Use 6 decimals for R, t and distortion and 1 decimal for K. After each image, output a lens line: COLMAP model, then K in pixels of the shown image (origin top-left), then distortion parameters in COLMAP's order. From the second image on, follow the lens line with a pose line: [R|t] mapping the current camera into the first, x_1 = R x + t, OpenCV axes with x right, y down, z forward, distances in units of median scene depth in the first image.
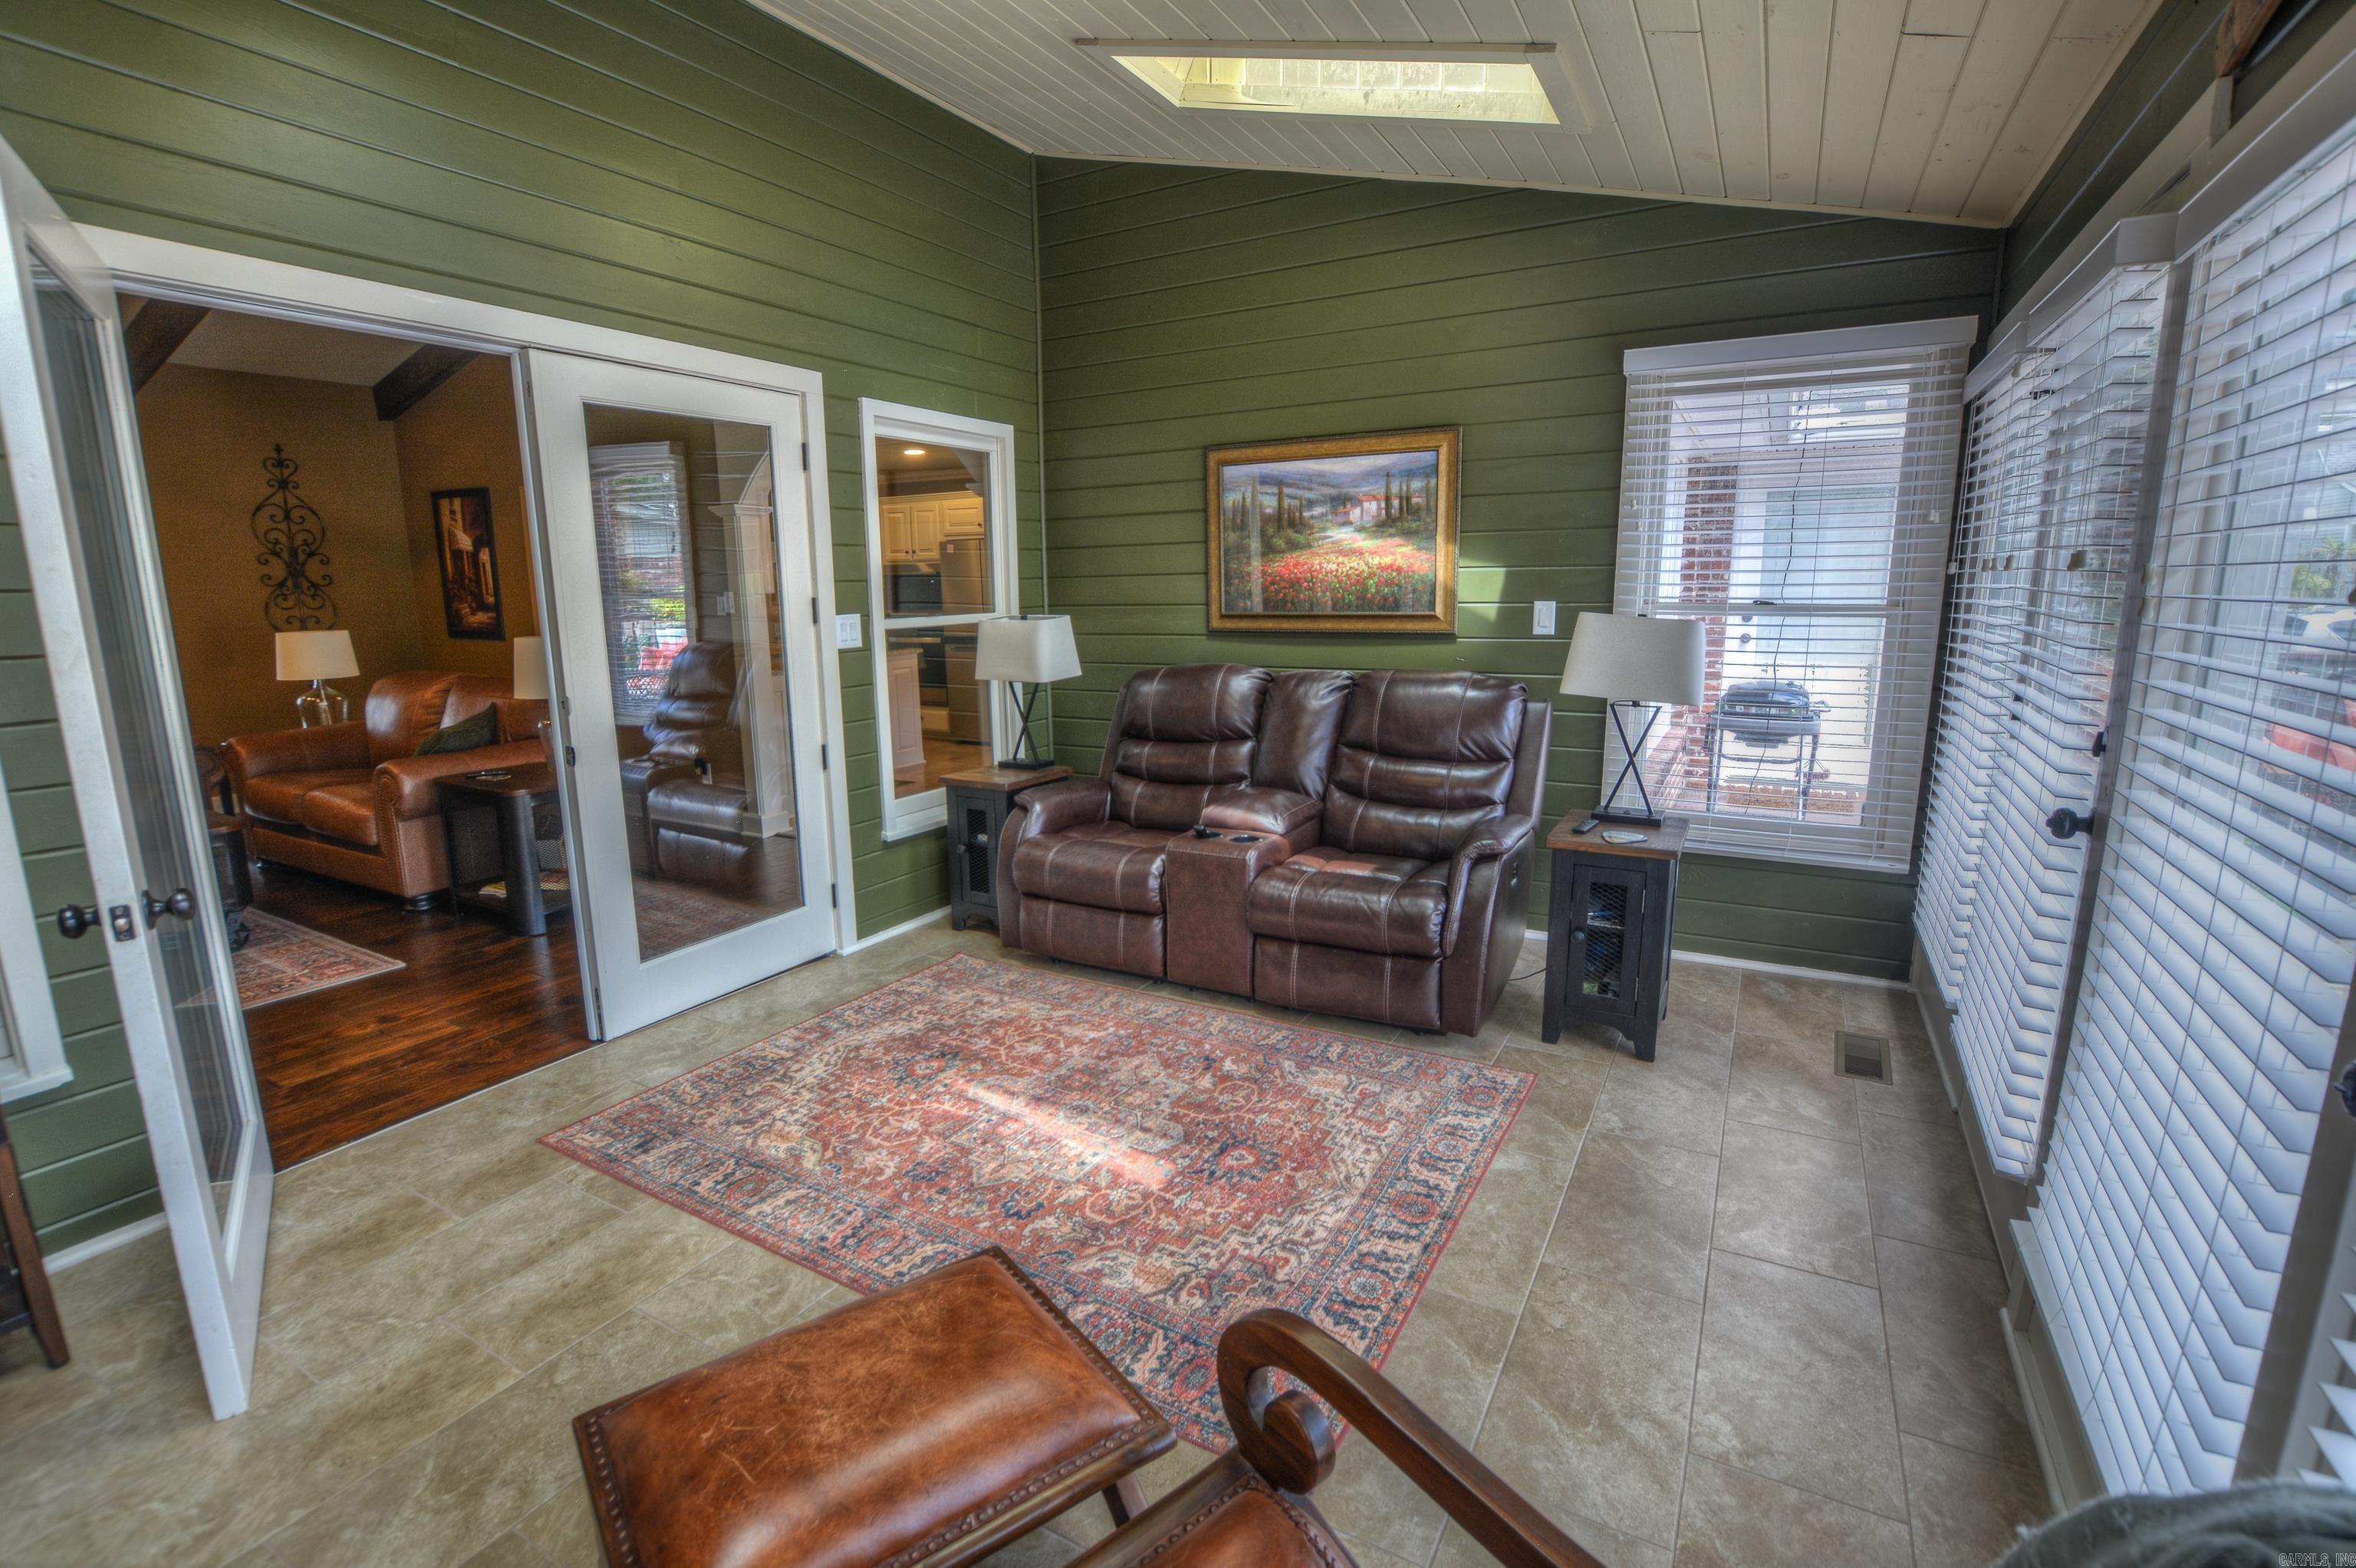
lens RADIAL K [[1041.1, 0, 1172.9], [0, 1041.1, 784.1], [0, 0, 1]] dist [-0.042224, 0.007497]
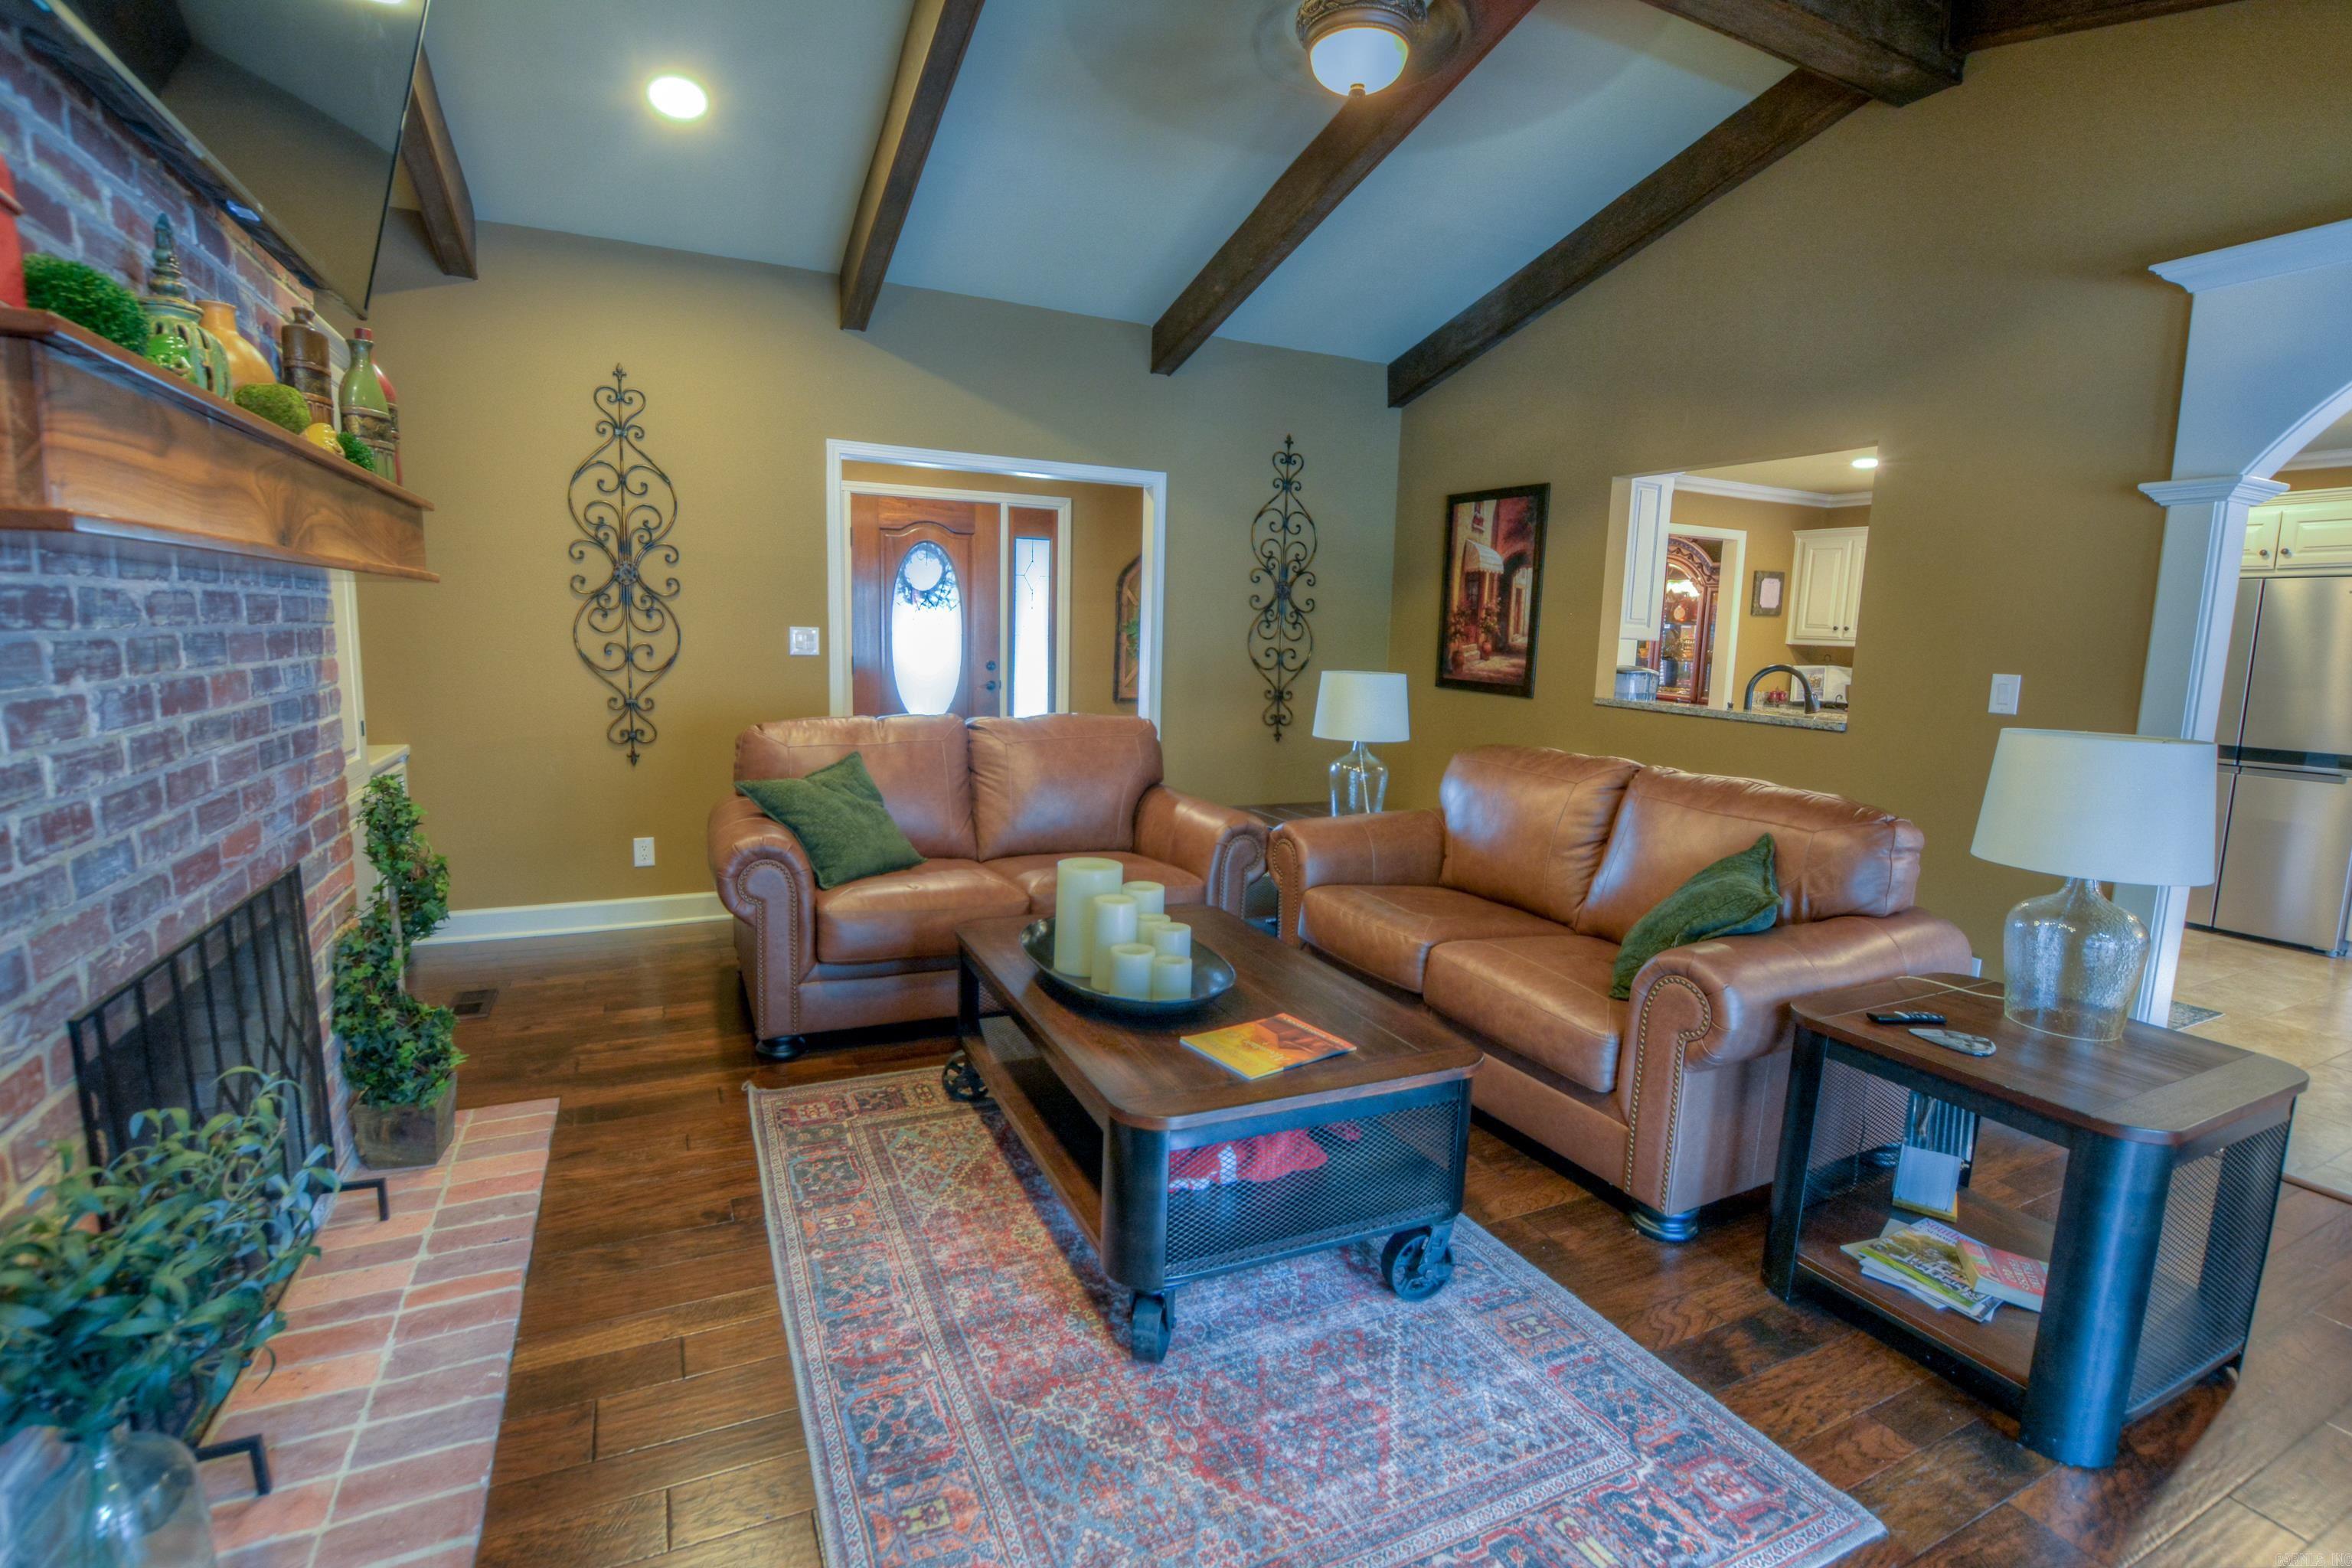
lens RADIAL K [[1039.4, 0, 1170.9], [0, 1039.4, 784.1], [0, 0, 1]] dist [-0.042224, 0.007497]
pose [[0.821978, 0.117362, -0.557295, -0.469207], [-0.144624, 0.989474, -0.004937, -0.043734], [0.550850, 0.084656, 0.830300, 0.283213]]
